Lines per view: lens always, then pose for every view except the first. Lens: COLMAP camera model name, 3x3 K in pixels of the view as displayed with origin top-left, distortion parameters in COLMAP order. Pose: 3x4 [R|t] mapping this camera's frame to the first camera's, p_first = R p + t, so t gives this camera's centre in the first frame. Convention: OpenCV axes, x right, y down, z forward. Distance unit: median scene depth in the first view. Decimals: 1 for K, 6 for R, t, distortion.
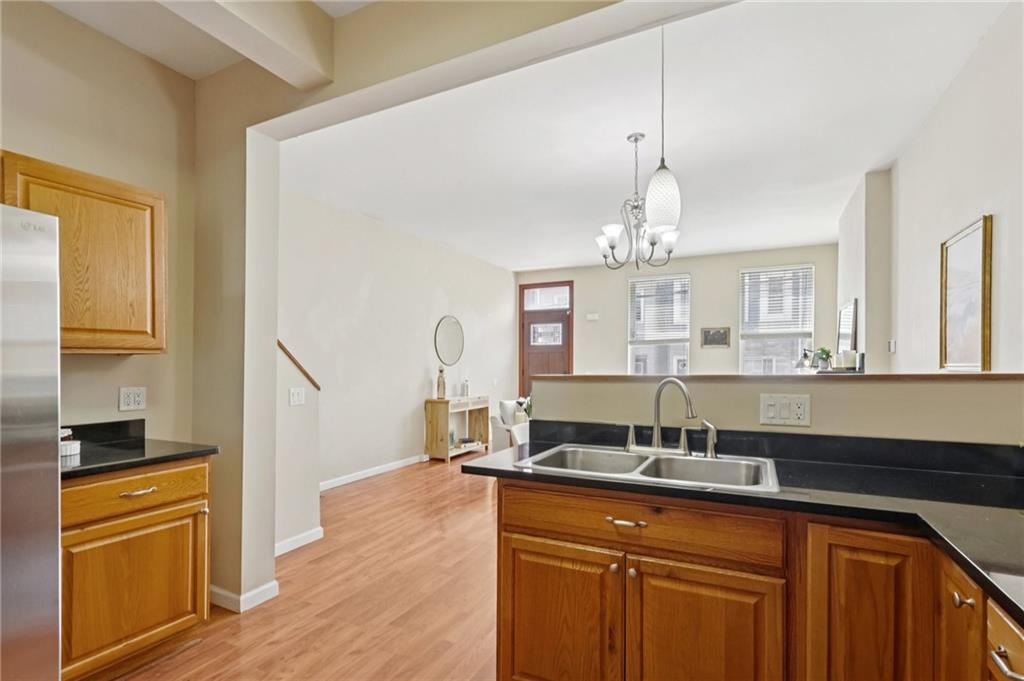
lens RADIAL K [[484.9, 0, 518.8], [0, 484.9, 365.5], [0, 0, 1]] dist [-0.001227, 0.001214]
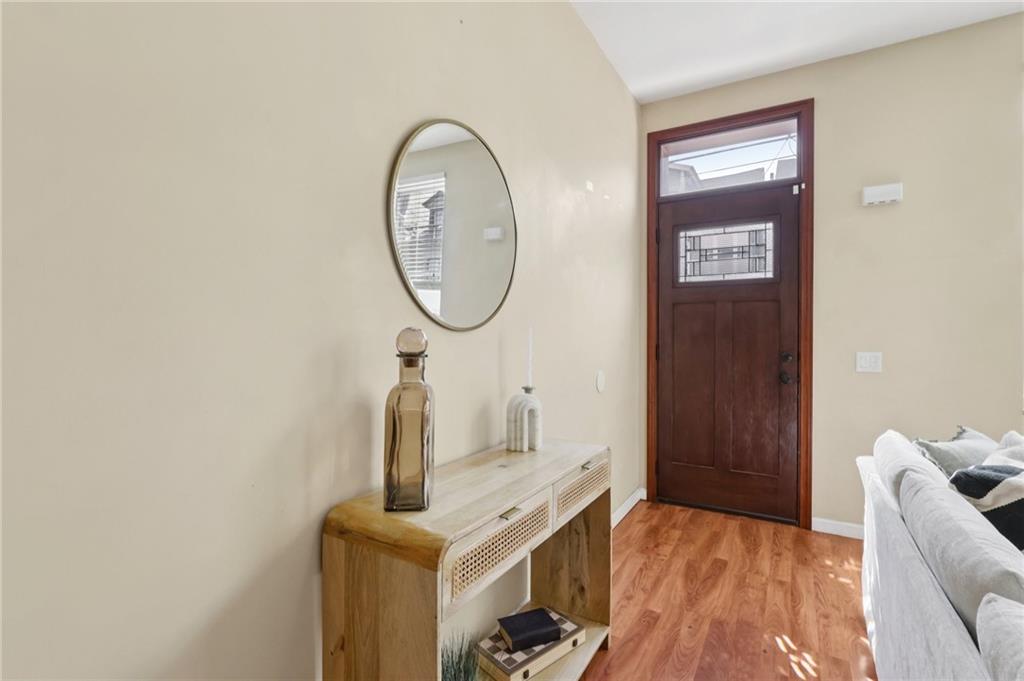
lens RADIAL K [[484.9, 0, 513.7], [0, 484.9, 338.3], [0, 0, 1]] dist [-0.001227, 0.001214]
pose [[0.996210, 0.003615, -0.086910, -0.087184], [-0.003271, 0.999986, 0.004106, 0.002148], [0.086924, -0.003806, 0.996208, 0.691877]]
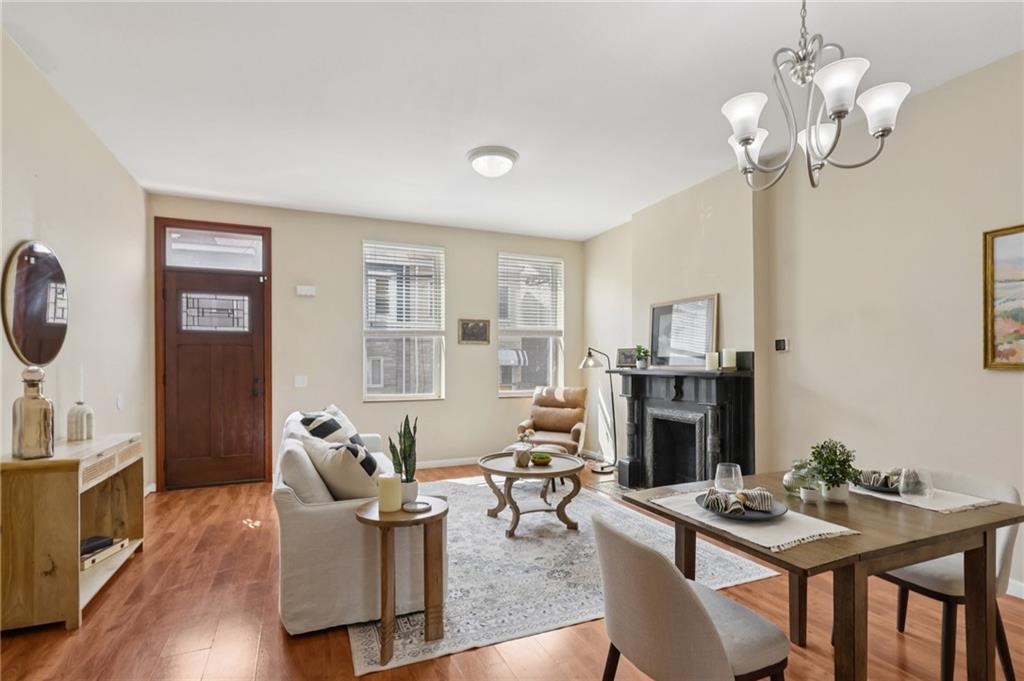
lens RADIAL K [[484.9, 0, 498.6], [0, 484.9, 366.9], [0, 0, 1]] dist [-0.001227, 0.001214]
pose [[0.670798, -0.003497, 0.741632, -0.167094], [0.002364, 0.999994, 0.002578, -0.000611], [-0.741636, 0.000024, 0.670802, 0.418982]]
